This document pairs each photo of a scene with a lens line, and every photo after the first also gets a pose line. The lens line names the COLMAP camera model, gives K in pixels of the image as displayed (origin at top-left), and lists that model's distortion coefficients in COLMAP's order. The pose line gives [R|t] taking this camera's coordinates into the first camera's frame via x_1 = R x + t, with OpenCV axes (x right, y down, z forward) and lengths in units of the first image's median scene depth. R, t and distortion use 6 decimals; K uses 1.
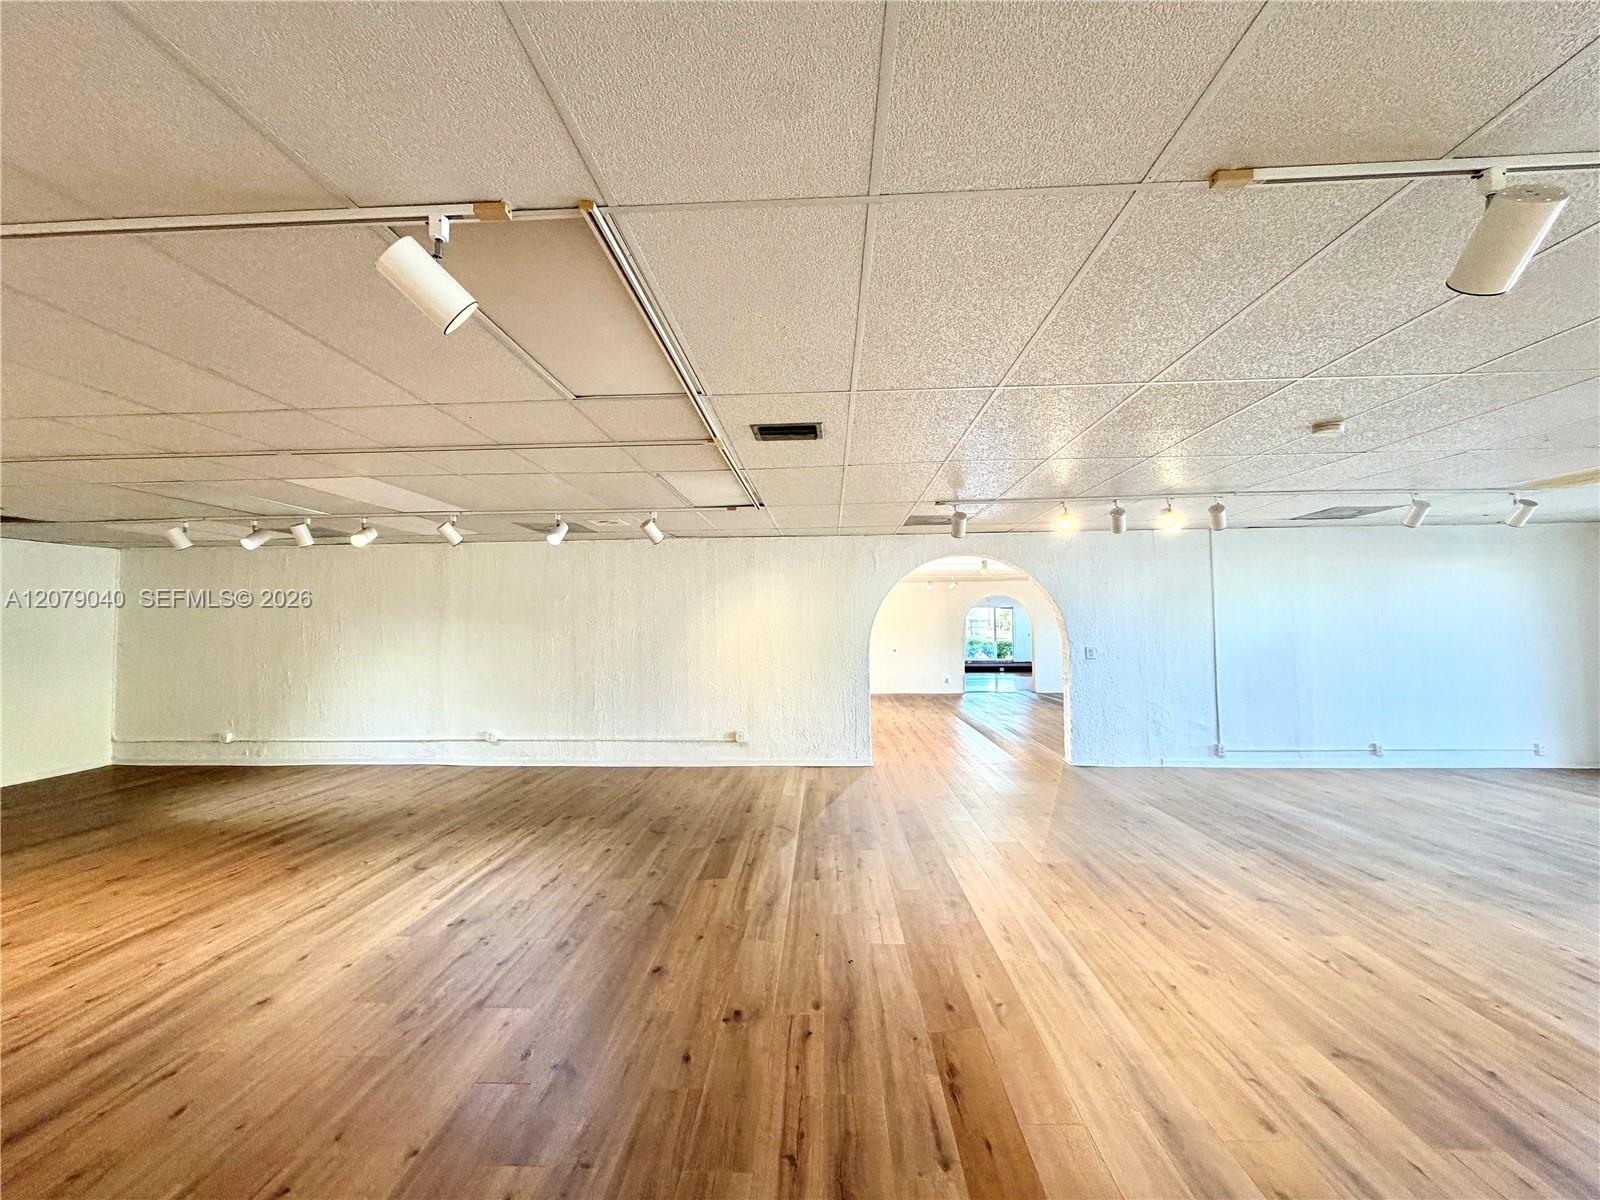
lens RADIAL K [[634.4, 0, 800.0], [0, 634.4, 600.0], [0, 0, 1]] dist [0.000658, -0.000247]
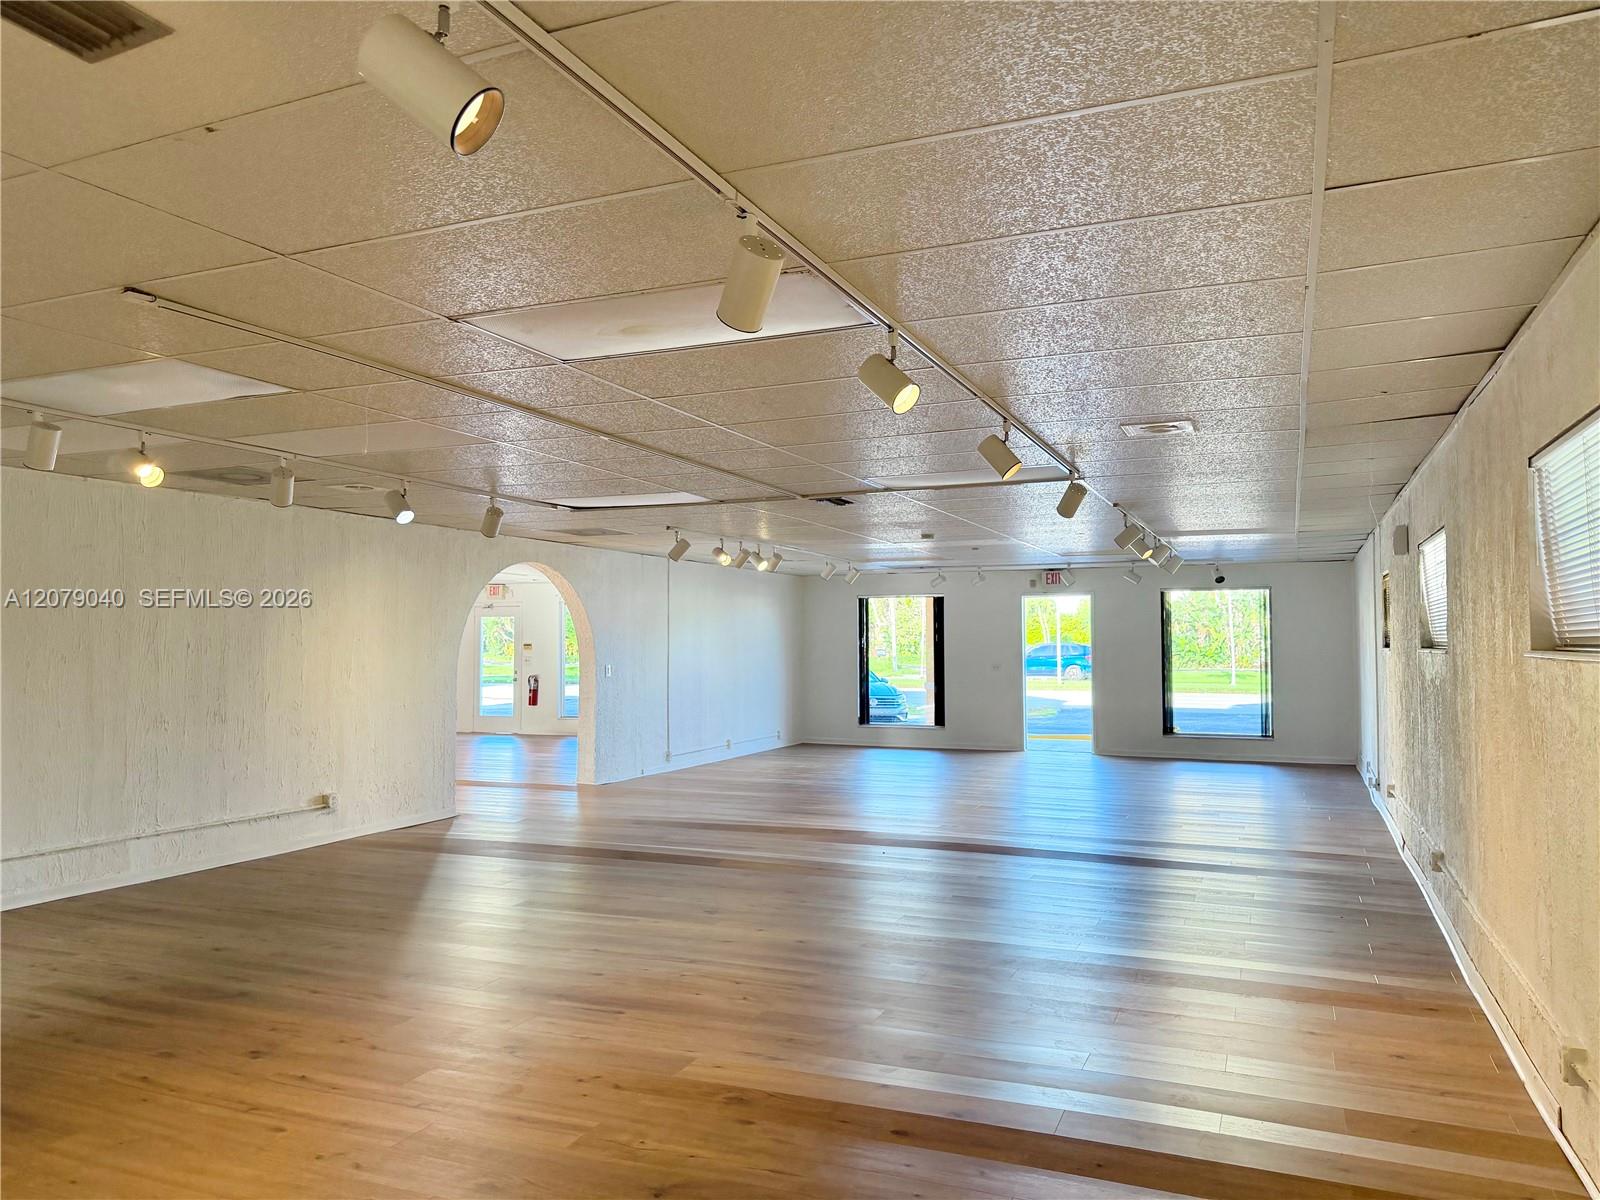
lens RADIAL K [[1114.8, 0, 800.0], [0, 1114.8, 600.0], [0, 0, 1]] dist [-0.002921, -0.001698]
pose [[0.351332, 0.043922, 0.935220, -1.126527], [-0.047661, 0.998443, -0.028986, 0.005856], [-0.935037, -0.034390, 0.352878, 0.089718]]
